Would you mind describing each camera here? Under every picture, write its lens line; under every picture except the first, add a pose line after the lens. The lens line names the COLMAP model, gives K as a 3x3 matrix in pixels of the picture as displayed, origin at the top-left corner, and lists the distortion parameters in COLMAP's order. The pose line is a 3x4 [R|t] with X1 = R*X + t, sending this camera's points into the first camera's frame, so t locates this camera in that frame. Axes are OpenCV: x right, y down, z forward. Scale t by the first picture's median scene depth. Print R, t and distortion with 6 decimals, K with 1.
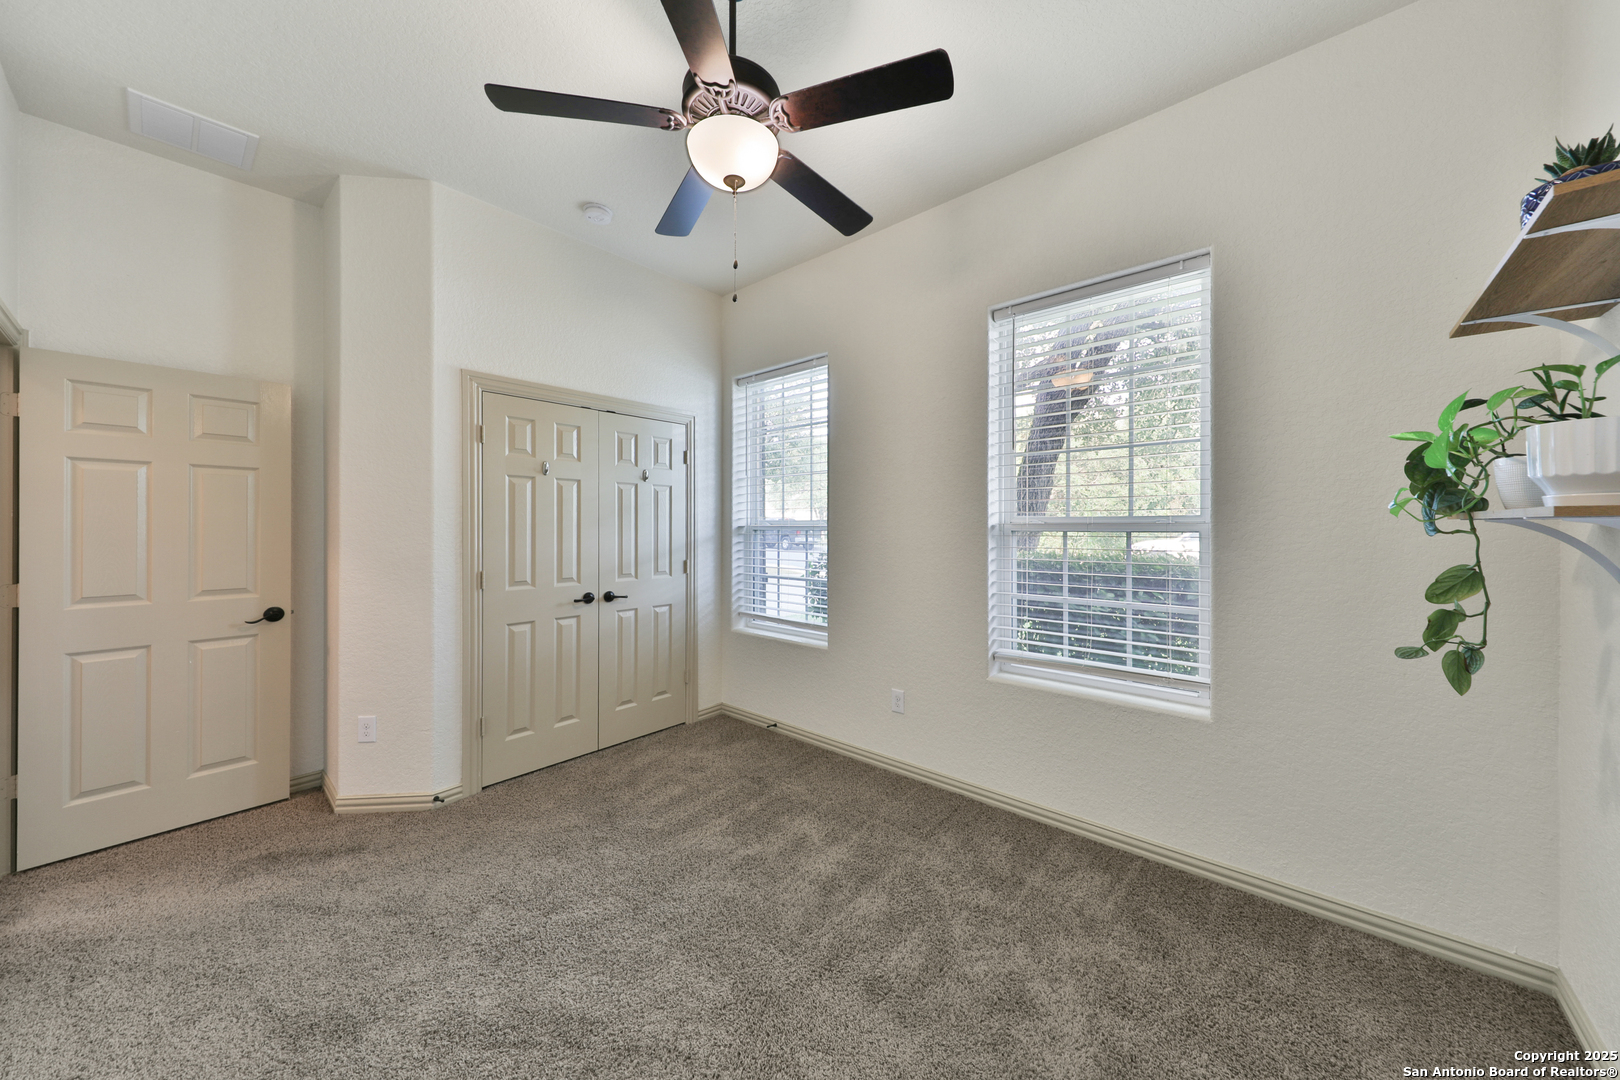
lens RADIAL K [[541.7, 0, 796.2], [0, 541.7, 524.8], [0, 0, 1]] dist [0.010329, -0.001441]
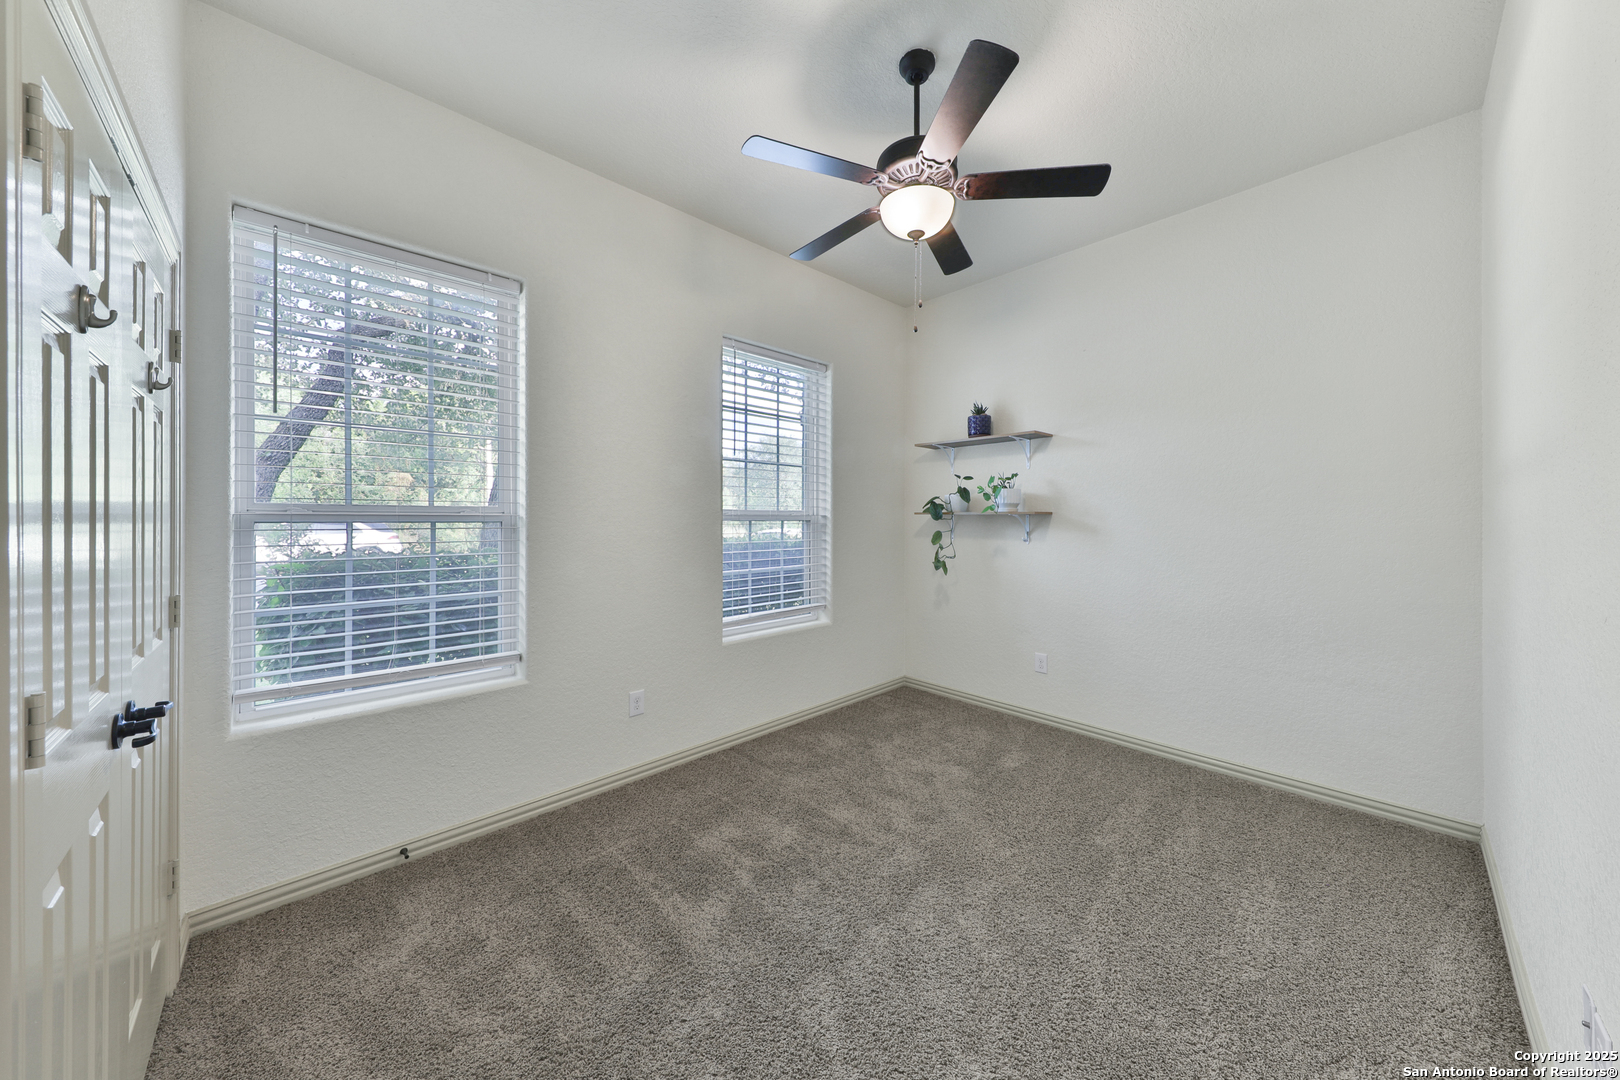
lens RADIAL K [[541.7, 0, 804.2], [0, 541.7, 528.7], [0, 0, 1]] dist [0.010329, -0.001441]
pose [[0.104501, -0.016519, 0.994388, -0.340939], [-0.004583, 0.999843, 0.017091, 0.003239], [-0.994514, -0.006343, 0.104409, 0.291216]]
